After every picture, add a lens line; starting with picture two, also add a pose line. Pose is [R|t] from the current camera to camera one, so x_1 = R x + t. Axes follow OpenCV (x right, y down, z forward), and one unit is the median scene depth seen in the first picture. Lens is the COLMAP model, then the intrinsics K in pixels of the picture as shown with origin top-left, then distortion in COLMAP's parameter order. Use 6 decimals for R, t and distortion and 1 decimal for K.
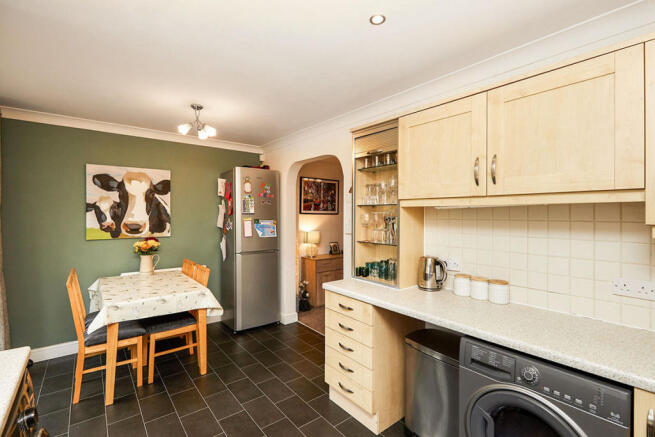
lens RADIAL K [[304.3, 0, 326.3], [0, 304.3, 217.7], [0, 0, 1]] dist [0.001933, 0.001591]
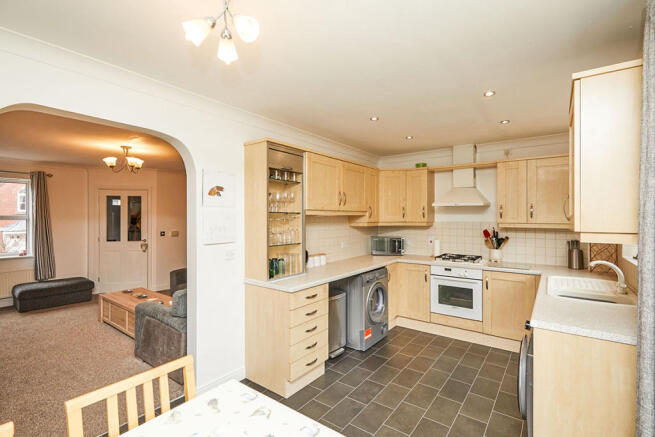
lens RADIAL K [[304.3, 0, 330.2], [0, 304.3, 215.3], [0, 0, 1]] dist [0.001933, 0.001591]
pose [[-0.259101, 0.000526, 0.965850, -1.149338], [0.004636, 0.999989, 0.000699, -0.033385], [-0.965839, 0.004659, -0.259100, 1.253352]]
